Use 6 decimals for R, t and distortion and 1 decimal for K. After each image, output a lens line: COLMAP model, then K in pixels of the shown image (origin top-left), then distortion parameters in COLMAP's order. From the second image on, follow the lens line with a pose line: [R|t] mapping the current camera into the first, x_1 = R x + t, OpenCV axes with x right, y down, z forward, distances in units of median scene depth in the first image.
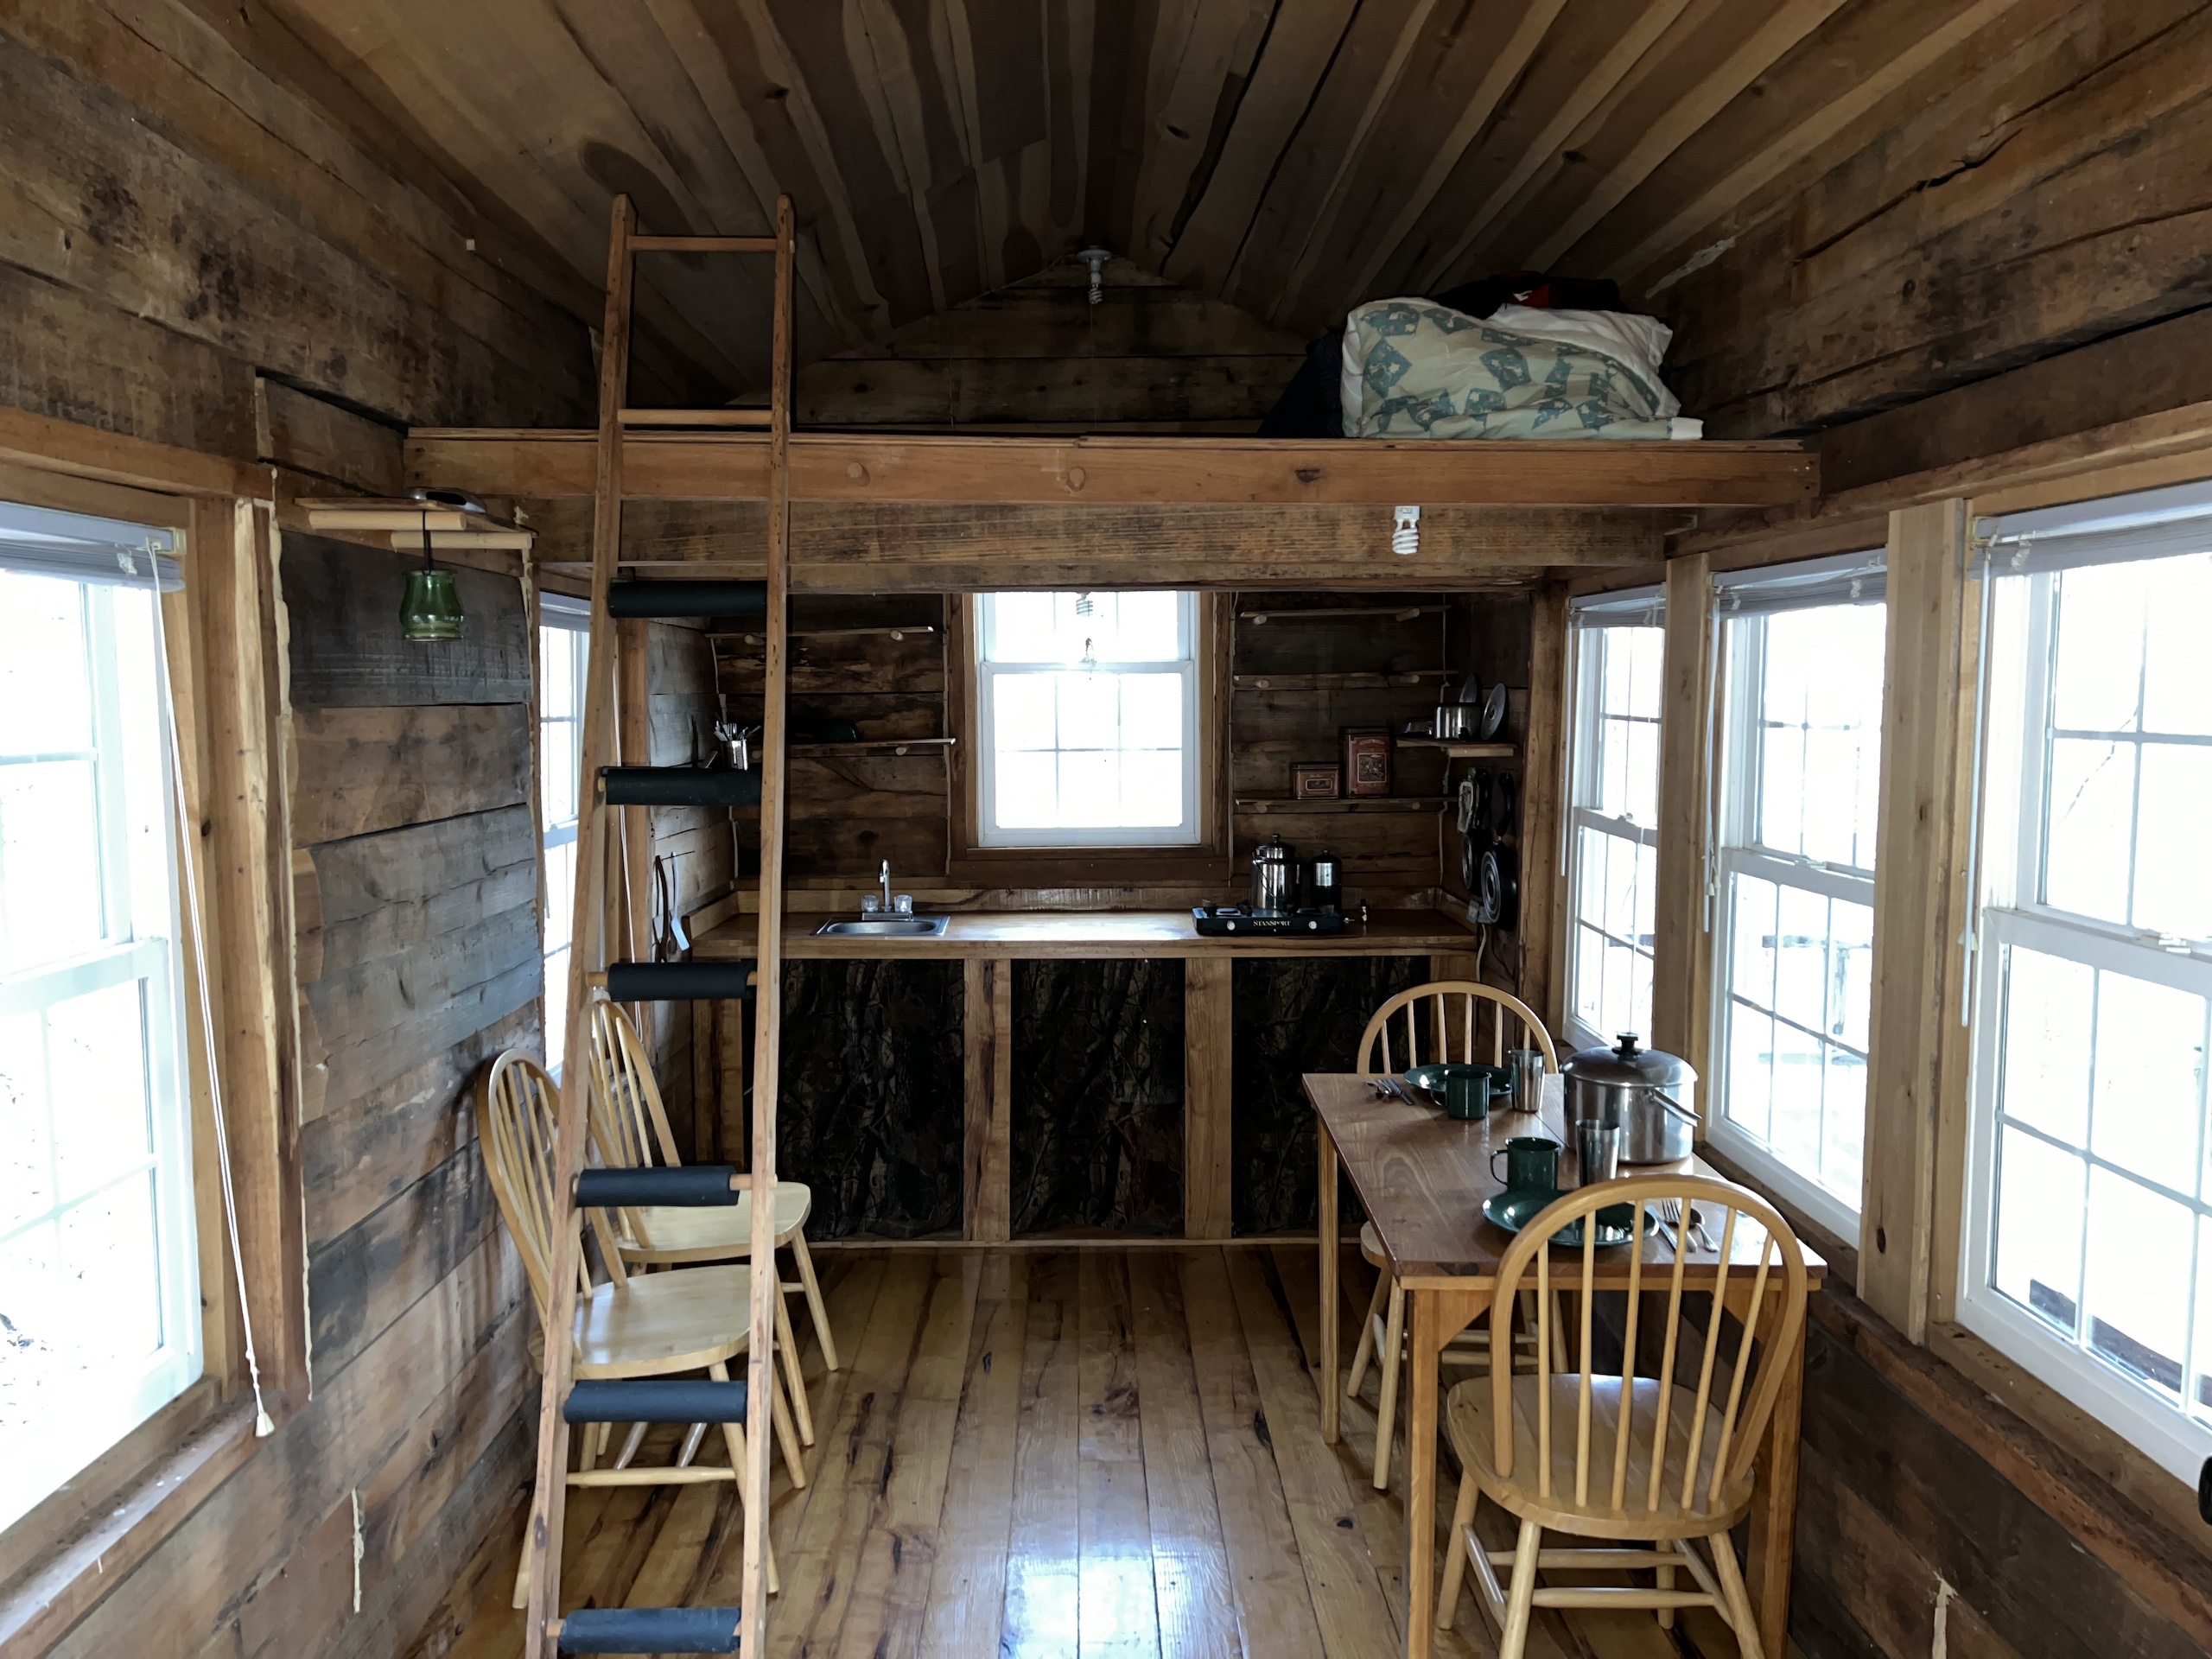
lens RADIAL K [[1624.8, 0, 1106.0], [0, 1624.8, 829.5], [0, 0, 1]] dist [0.056471, -0.084388]
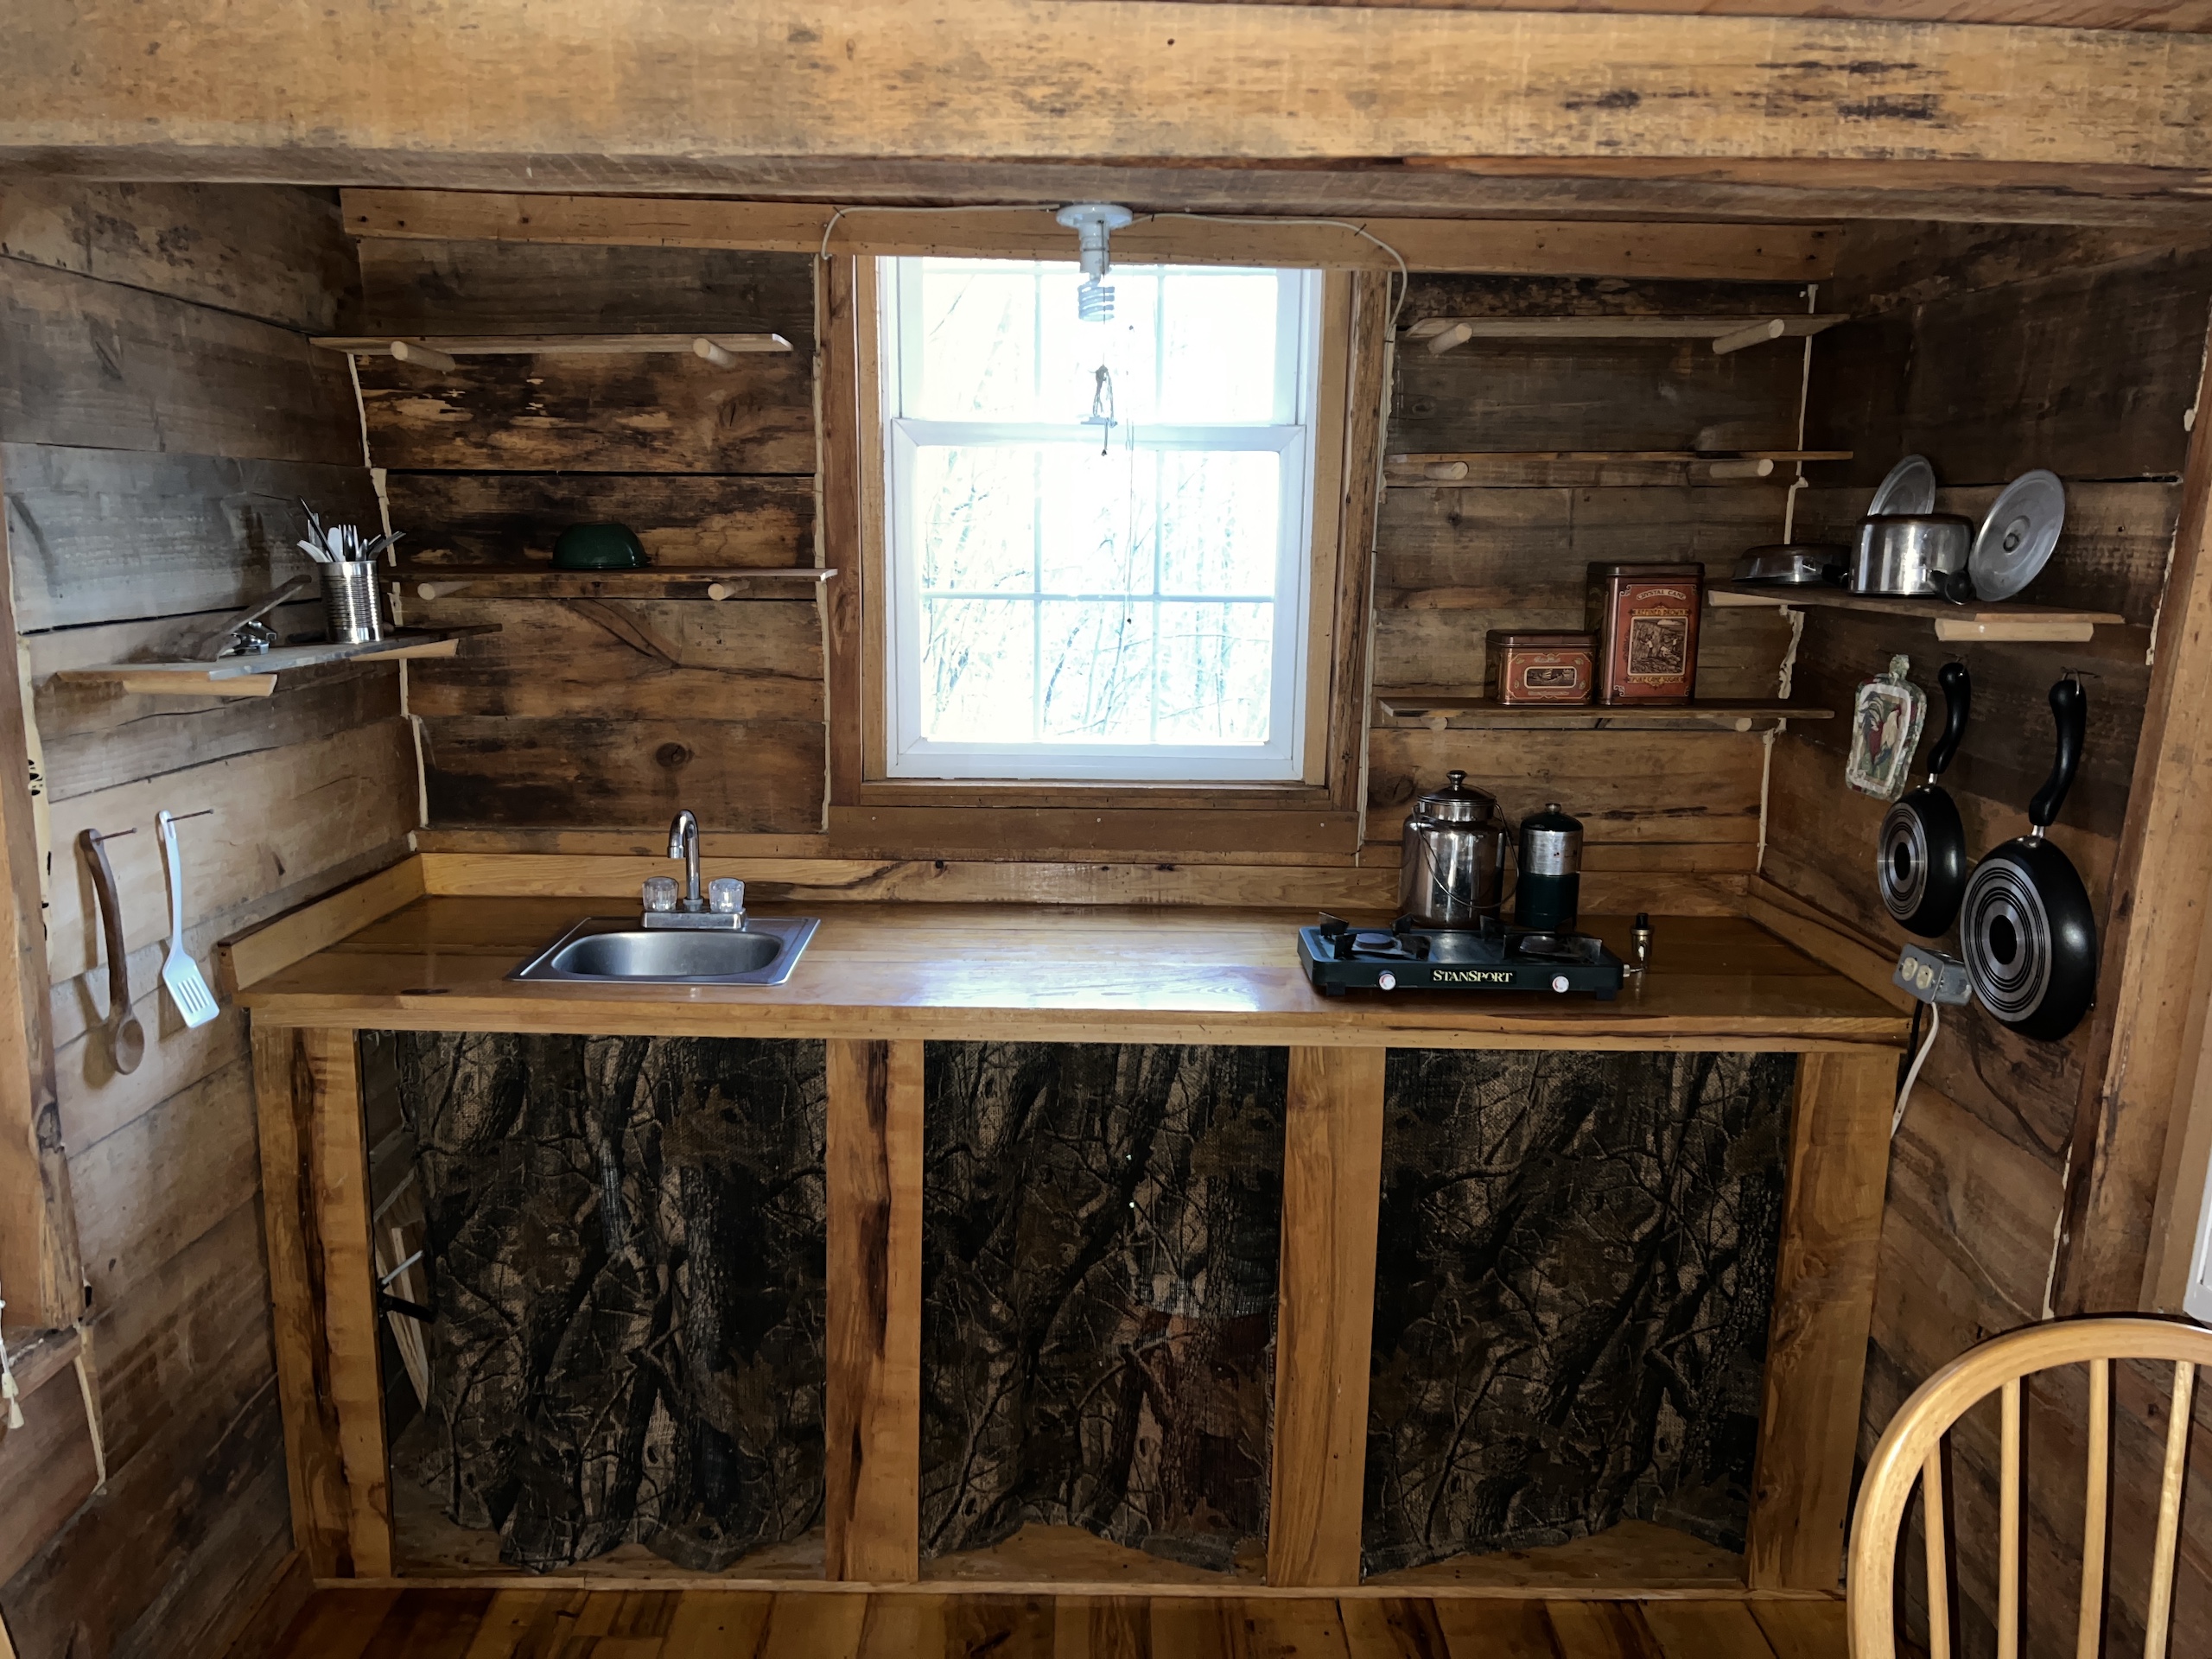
lens RADIAL K [[1624.8, 0, 1106.0], [0, 1624.8, 829.5], [0, 0, 1]] dist [0.056471, -0.084388]
pose [[0.999703, 0.024033, -0.003974, -0.004589], [-0.023481, 0.994168, 0.105260, -0.032336], [0.006480, -0.105135, 0.994437, 0.513581]]
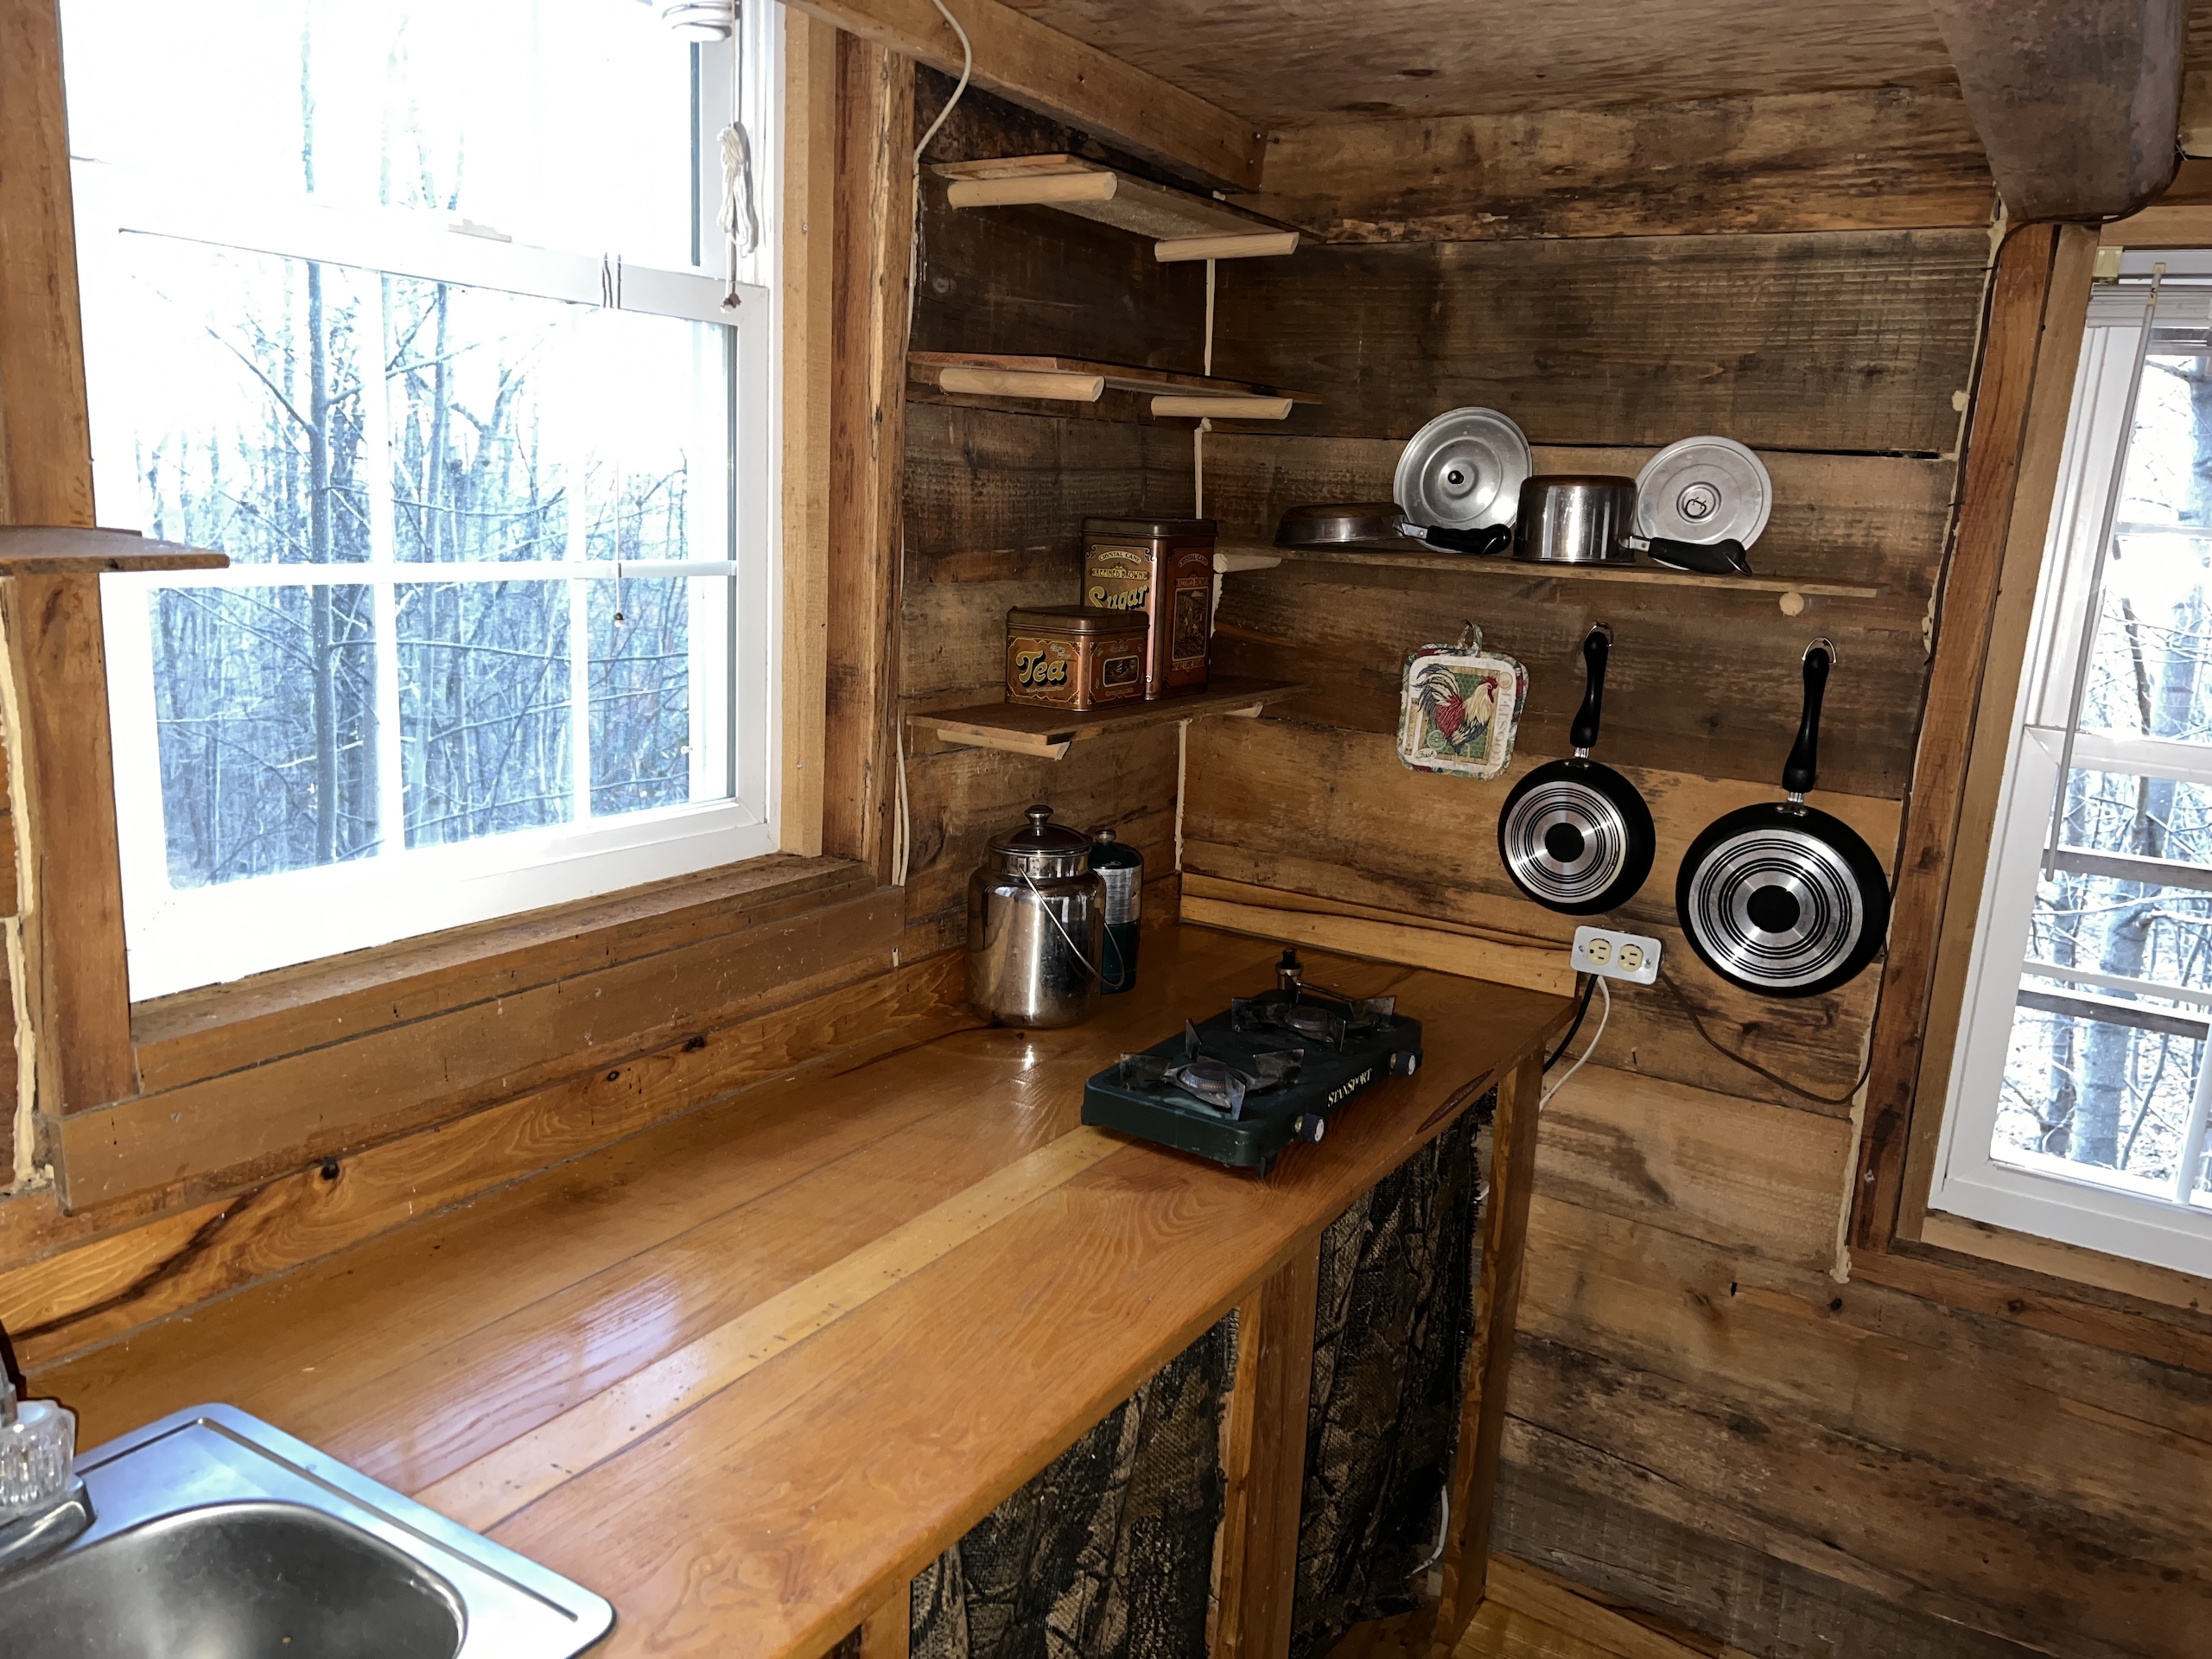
lens RADIAL K [[1624.8, 0, 1106.0], [0, 1624.8, 829.5], [0, 0, 1]] dist [0.056471, -0.084388]
pose [[0.541658, -0.133220, 0.829976, -0.206628], [0.013367, 0.988602, 0.149958, -0.050526], [-0.840493, -0.070131, 0.537265, 0.832914]]
